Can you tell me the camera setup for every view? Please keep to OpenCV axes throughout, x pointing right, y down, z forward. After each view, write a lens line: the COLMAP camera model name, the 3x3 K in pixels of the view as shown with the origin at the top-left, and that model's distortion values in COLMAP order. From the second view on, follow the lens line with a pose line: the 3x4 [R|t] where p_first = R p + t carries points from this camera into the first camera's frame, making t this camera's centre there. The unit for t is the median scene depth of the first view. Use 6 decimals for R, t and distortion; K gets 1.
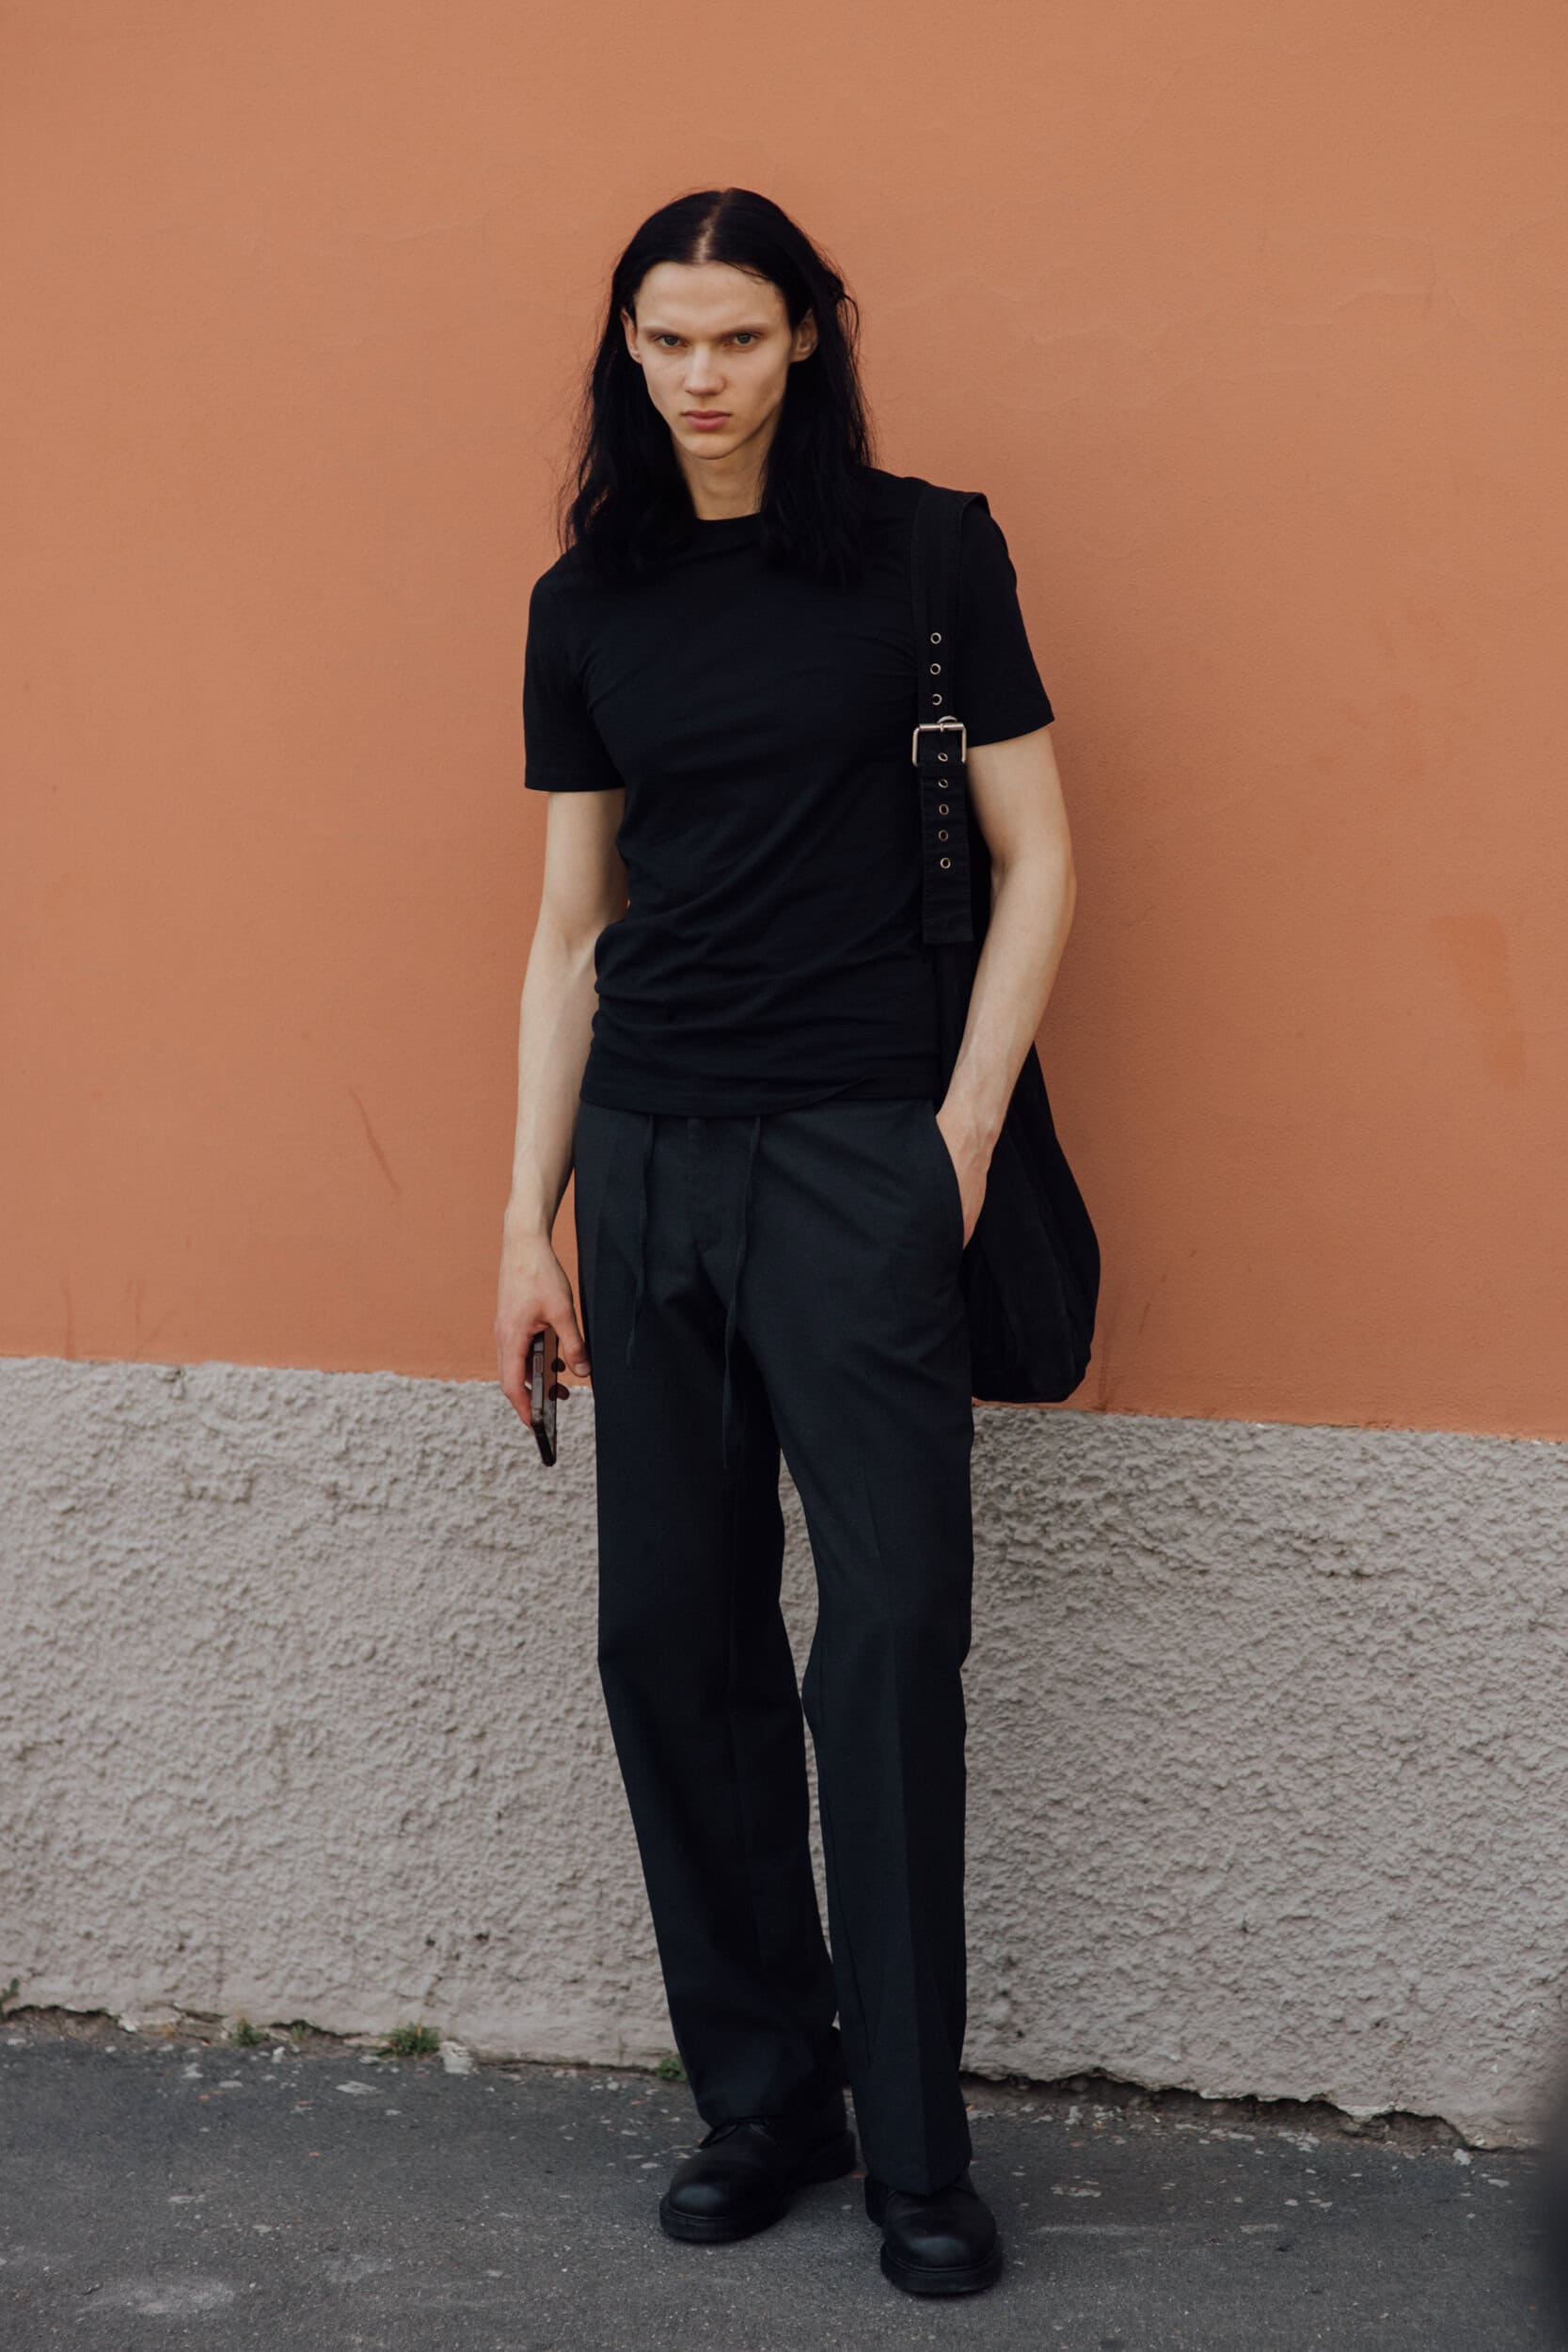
lens RADIAL K [[5587.4, 0, 784.0], [0, 5587.4, 1176.0], [0, 0, 1]] dist [0.017900, -0.414352]
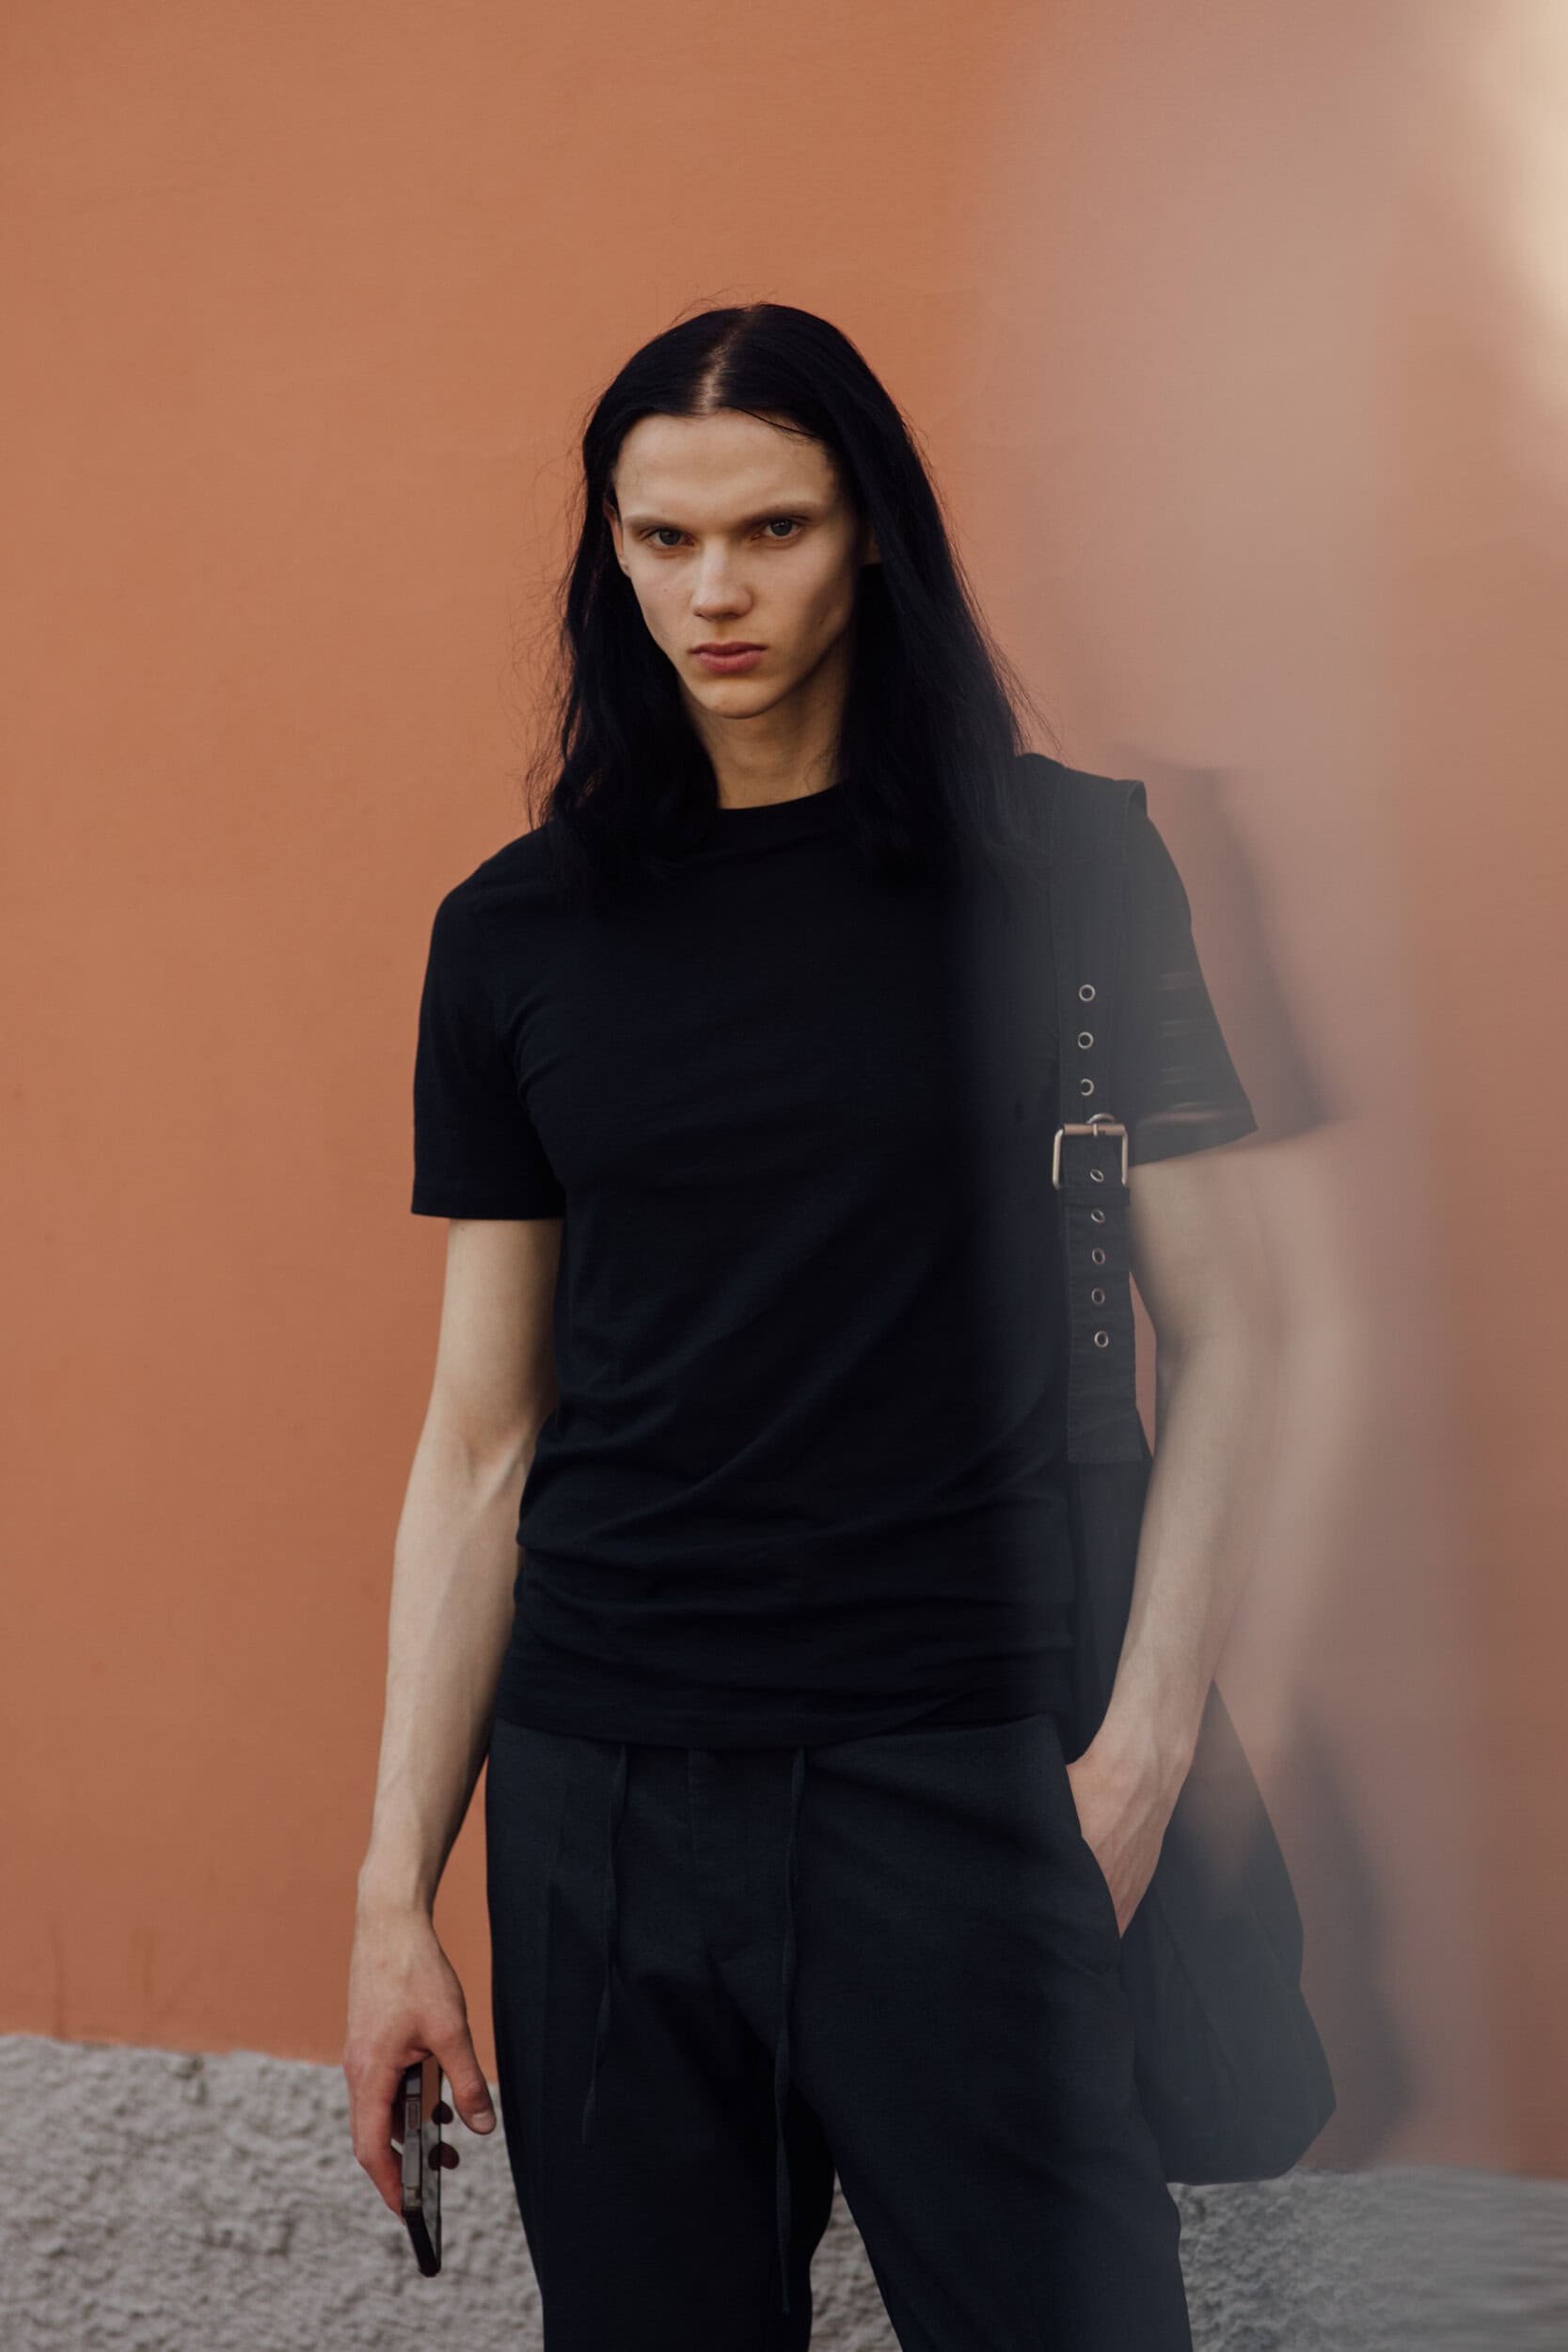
lens RADIAL K [[5587.4, 0, 784.0], [0, 5587.4, 1176.0], [0, 0, 1]] dist [0.017900, -0.414352]
pose [[0.980038, 0.003724, -0.198776, 0.104677], [-0.023115, 0.995178, -0.095324, -0.011021], [0.197462, 0.098016, 0.975398, 0.316684]]
